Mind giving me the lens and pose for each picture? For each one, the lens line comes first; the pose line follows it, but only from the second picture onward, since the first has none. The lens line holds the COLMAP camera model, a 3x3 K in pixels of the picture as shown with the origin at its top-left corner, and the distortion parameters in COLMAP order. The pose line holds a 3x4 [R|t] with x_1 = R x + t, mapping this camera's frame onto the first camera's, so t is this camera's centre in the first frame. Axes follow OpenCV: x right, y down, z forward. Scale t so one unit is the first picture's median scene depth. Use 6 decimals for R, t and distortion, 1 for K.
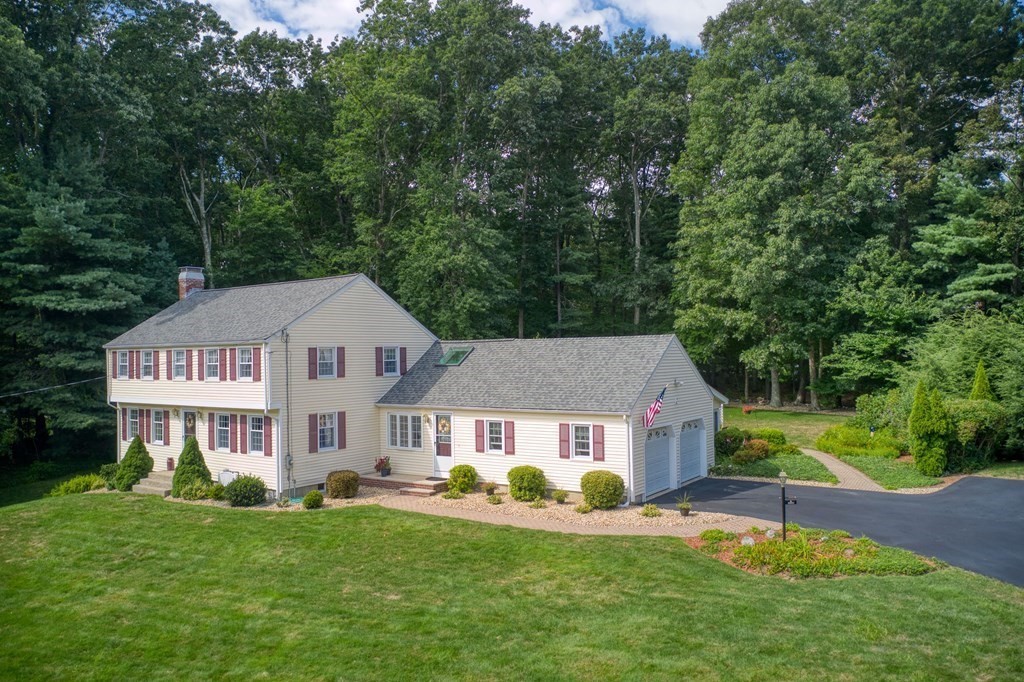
lens RADIAL K [[783.2, 0, 513.0], [0, 783.2, 333.7], [0, 0, 1]] dist [-0.088001, -0.002058]
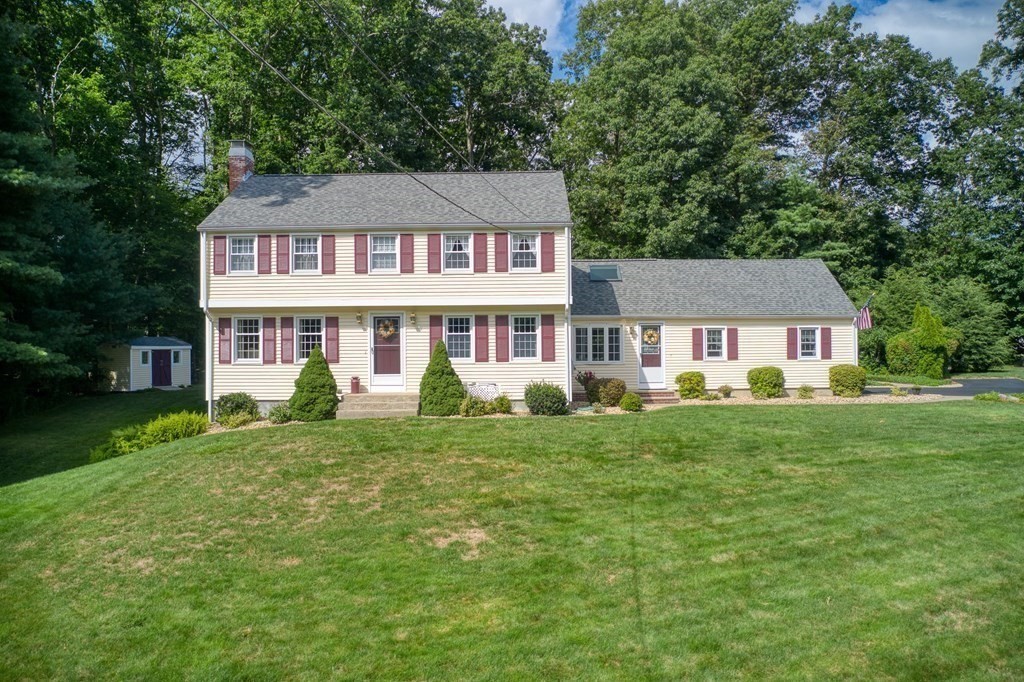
lens RADIAL K [[783.2, 0, 514.2], [0, 783.2, 343.9], [0, 0, 1]] dist [-0.088001, -0.002058]
pose [[0.826363, 0.016902, 0.562884, -0.772313], [-0.020412, 0.999792, -0.000054, 0.129581], [-0.562767, -0.011445, 0.826536, 0.285047]]
